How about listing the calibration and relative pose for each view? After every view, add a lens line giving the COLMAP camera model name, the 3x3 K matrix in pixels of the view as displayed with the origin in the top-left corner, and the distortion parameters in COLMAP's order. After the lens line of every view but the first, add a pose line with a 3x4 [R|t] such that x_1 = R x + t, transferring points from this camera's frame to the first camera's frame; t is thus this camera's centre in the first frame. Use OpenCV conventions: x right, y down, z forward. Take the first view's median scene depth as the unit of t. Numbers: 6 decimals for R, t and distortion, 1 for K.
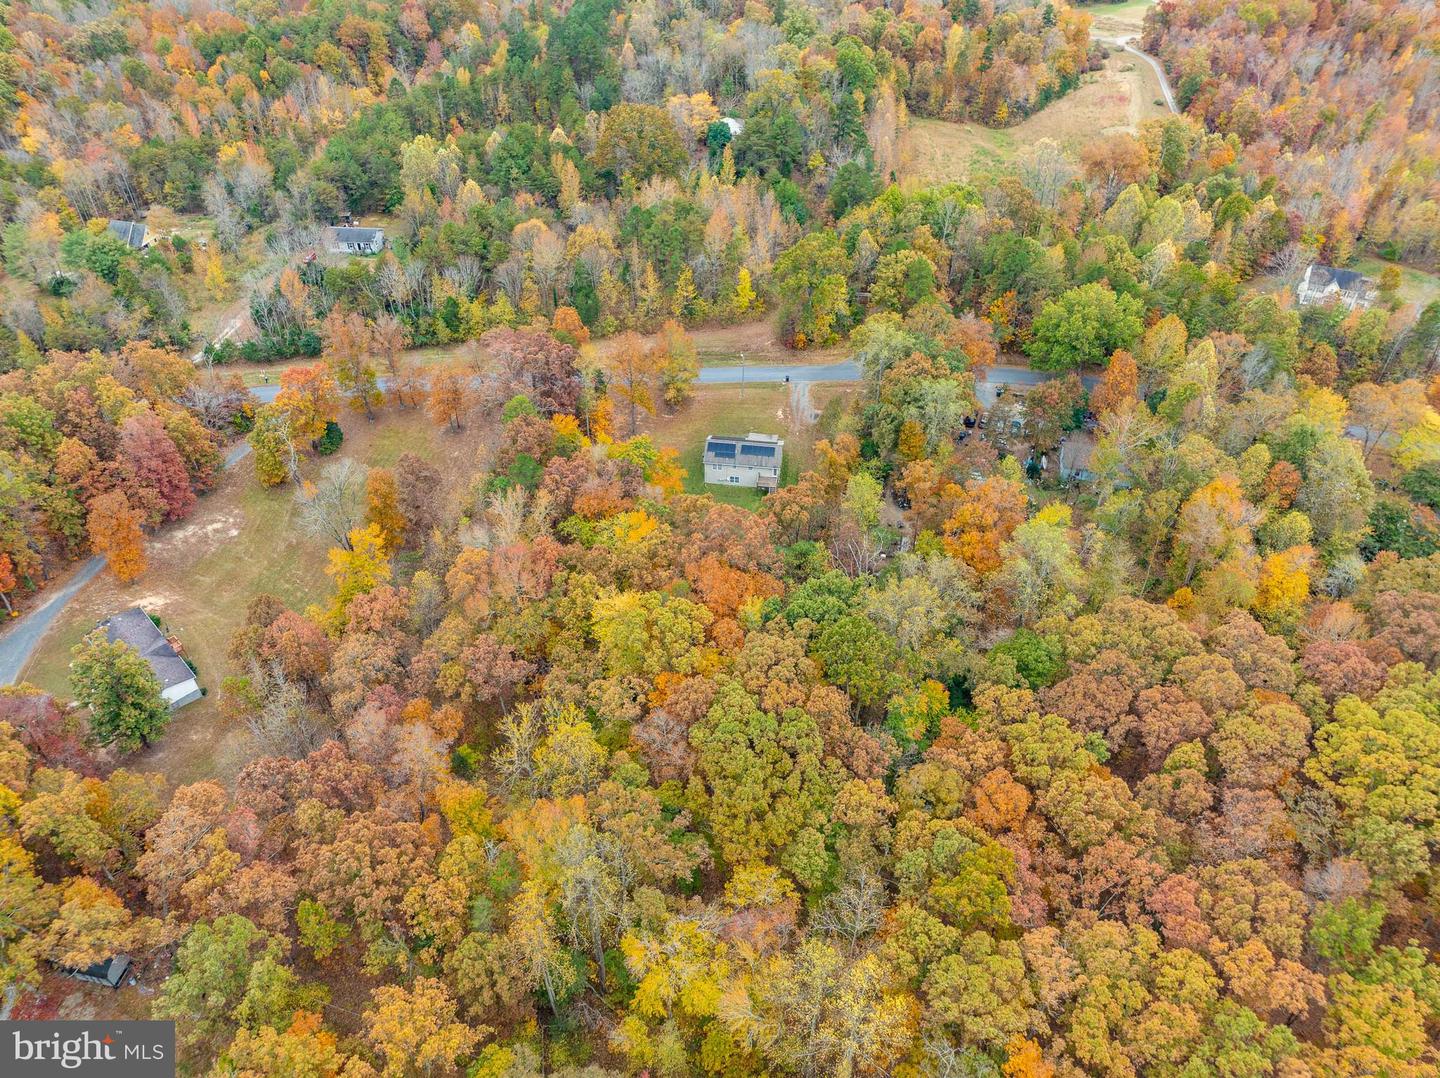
lens RADIAL K [[1015.3, 0, 721.6], [0, 1015.3, 546.9], [0, 0, 1]] dist [-0.058624, 0.031027]
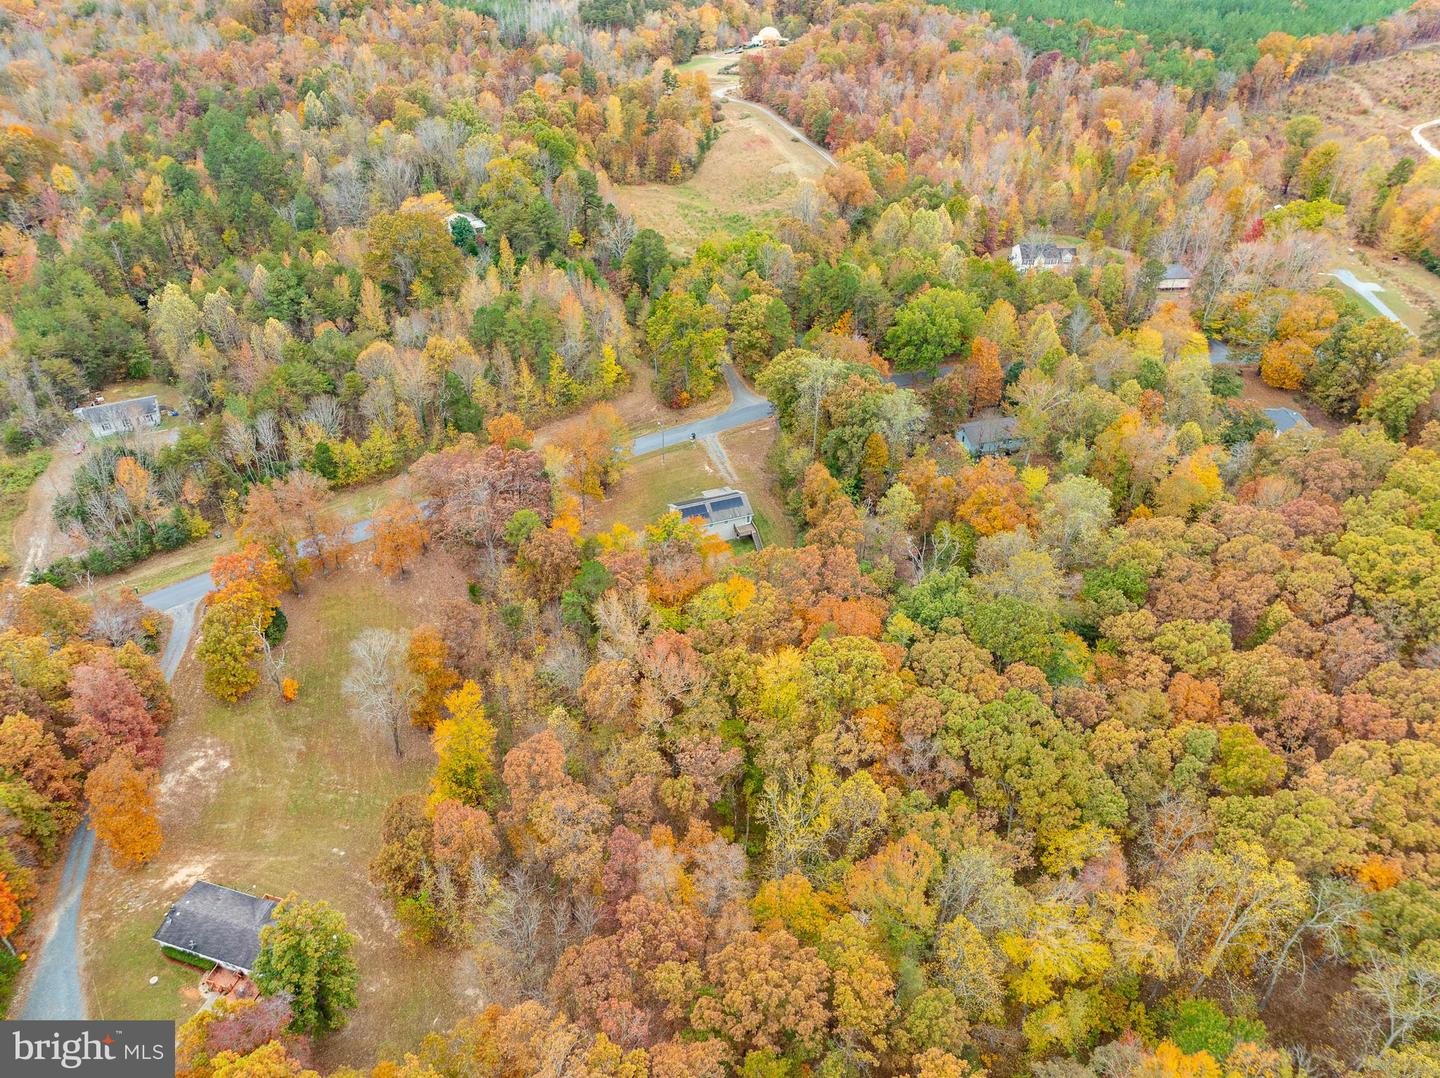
lens RADIAL K [[1015.3, 0, 721.6], [0, 1015.3, 546.9], [0, 0, 1]] dist [-0.058624, 0.031027]
pose [[0.877625, -0.286318, 0.384443, -0.327969], [0.311423, 0.950266, -0.003211, -0.045356], [-0.364404, 0.122543, 0.923143, 0.051232]]
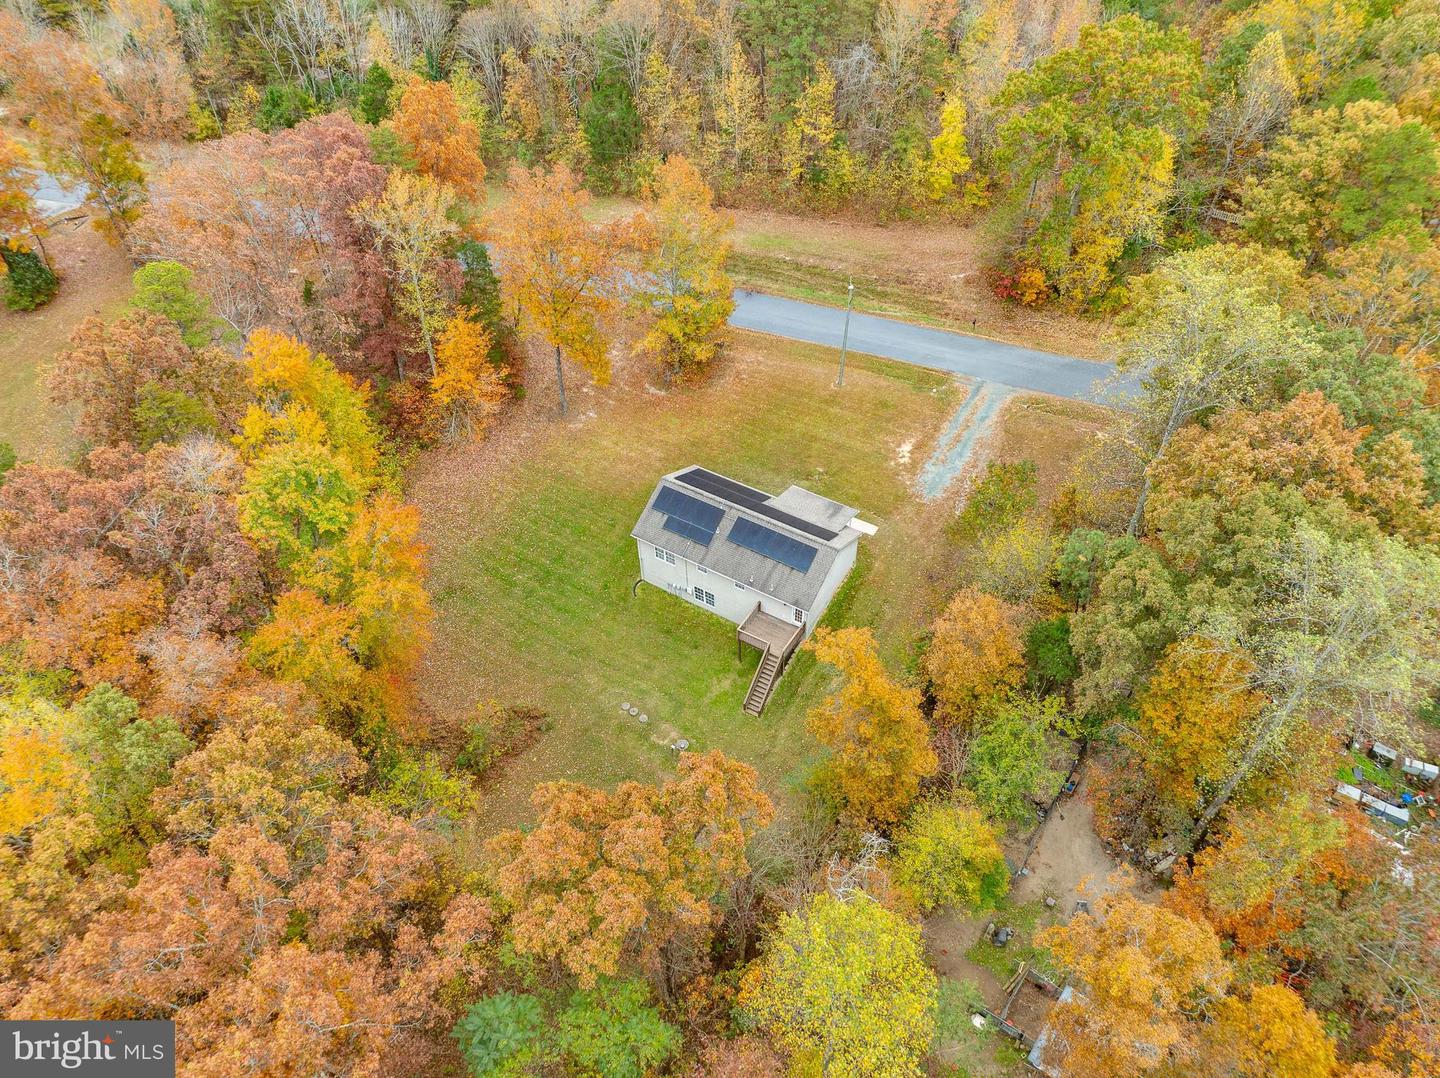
lens RADIAL K [[1015.3, 0, 721.6], [0, 1015.3, 546.9], [0, 0, 1]] dist [-0.058624, 0.031027]
pose [[0.918220, 0.280731, -0.279398, 0.106931], [-0.257631, 0.959131, 0.117022, -0.115771], [0.300831, -0.035471, 0.953018, 0.560057]]
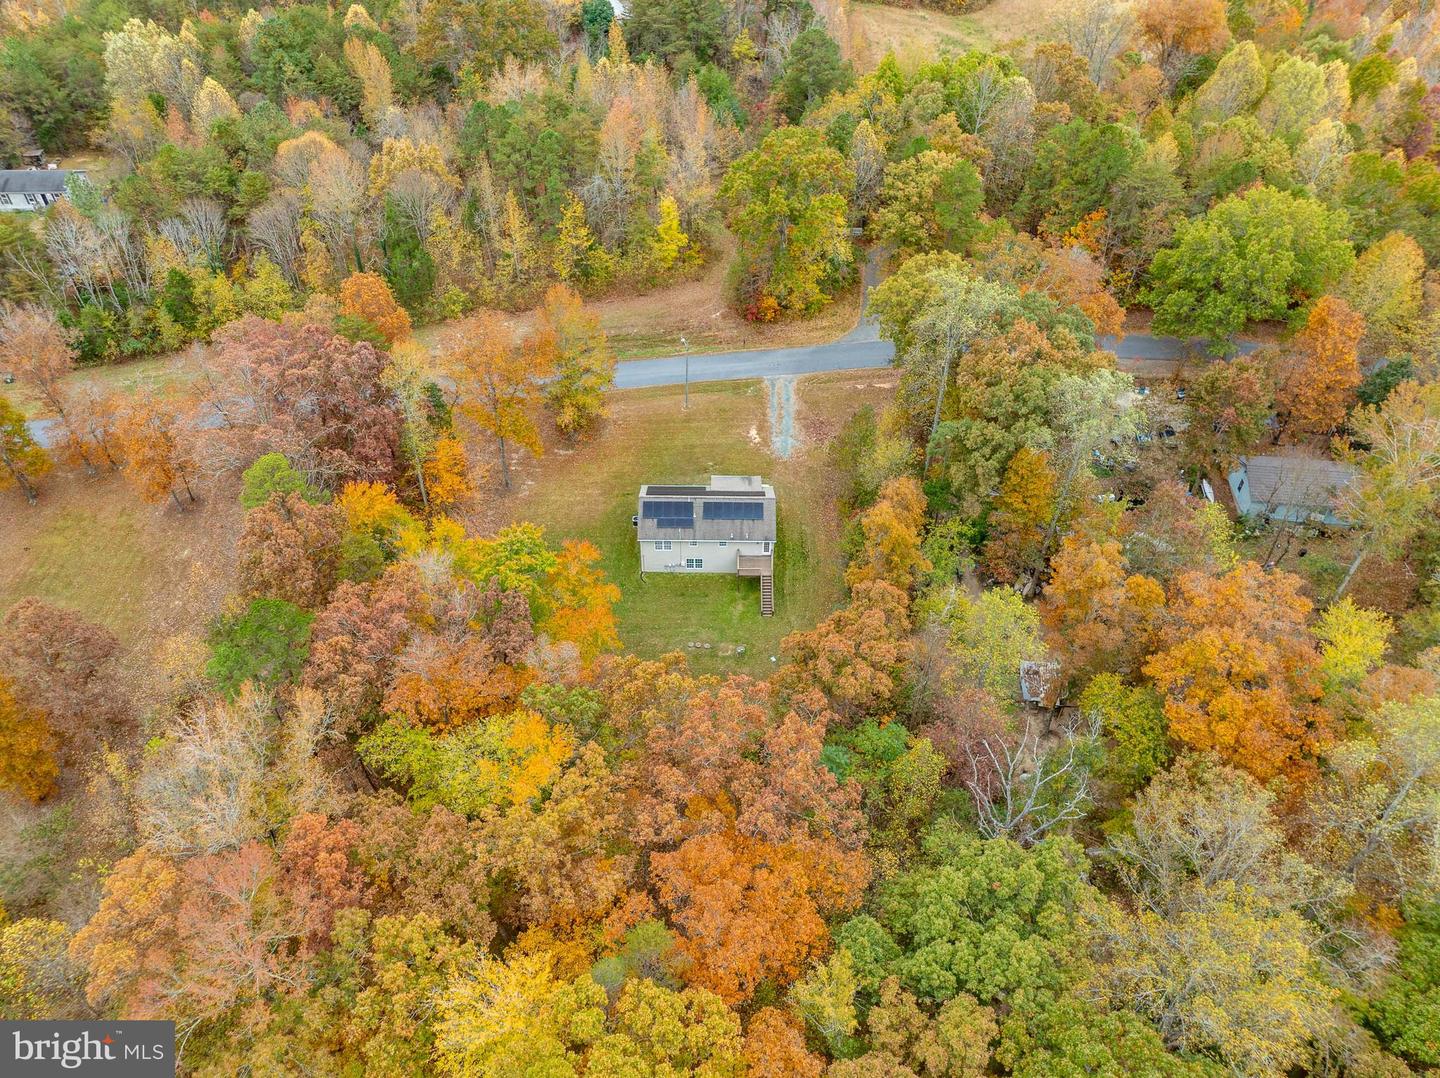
lens RADIAL K [[1015.3, 0, 721.6], [0, 1015.3, 546.9], [0, 0, 1]] dist [-0.058624, 0.031027]
pose [[0.991301, -0.082134, 0.102841, -0.026029], [0.078532, 0.996164, 0.038602, -0.084811], [-0.105617, -0.030190, 0.993948, 0.385763]]
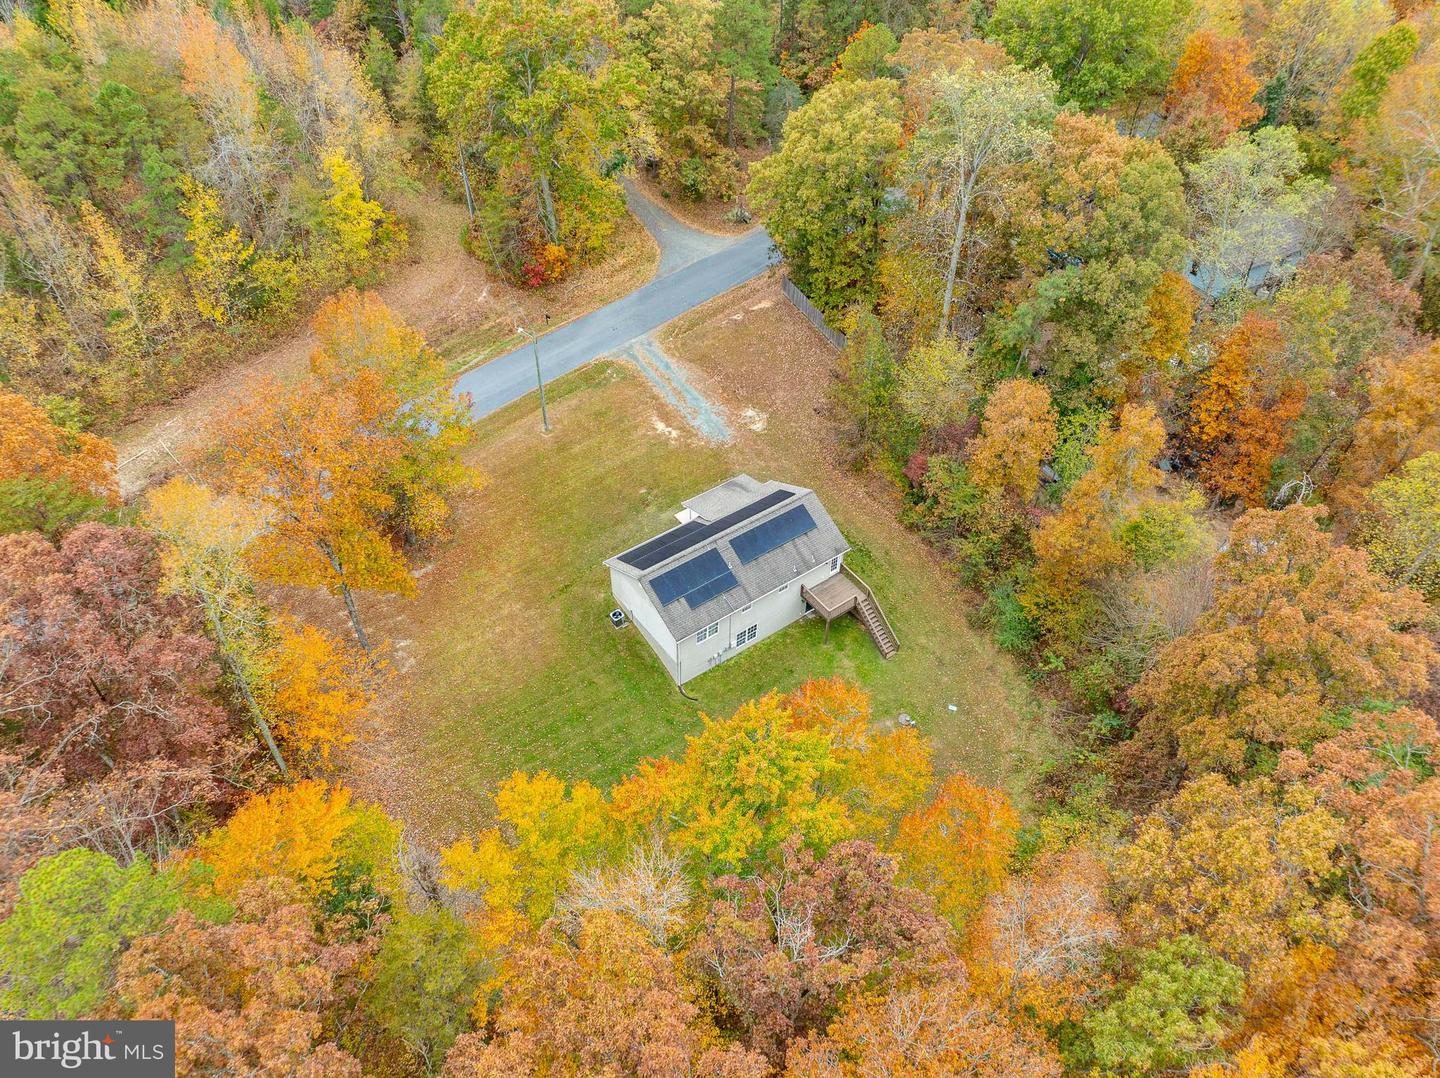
lens RADIAL K [[1015.3, 0, 721.6], [0, 1015.3, 546.9], [0, 0, 1]] dist [-0.058624, 0.031027]
pose [[0.721978, -0.479377, 0.498944, -0.138655], [0.454882, 0.872215, 0.179789, -0.142982], [-0.521373, 0.097157, 0.847780, 0.615365]]
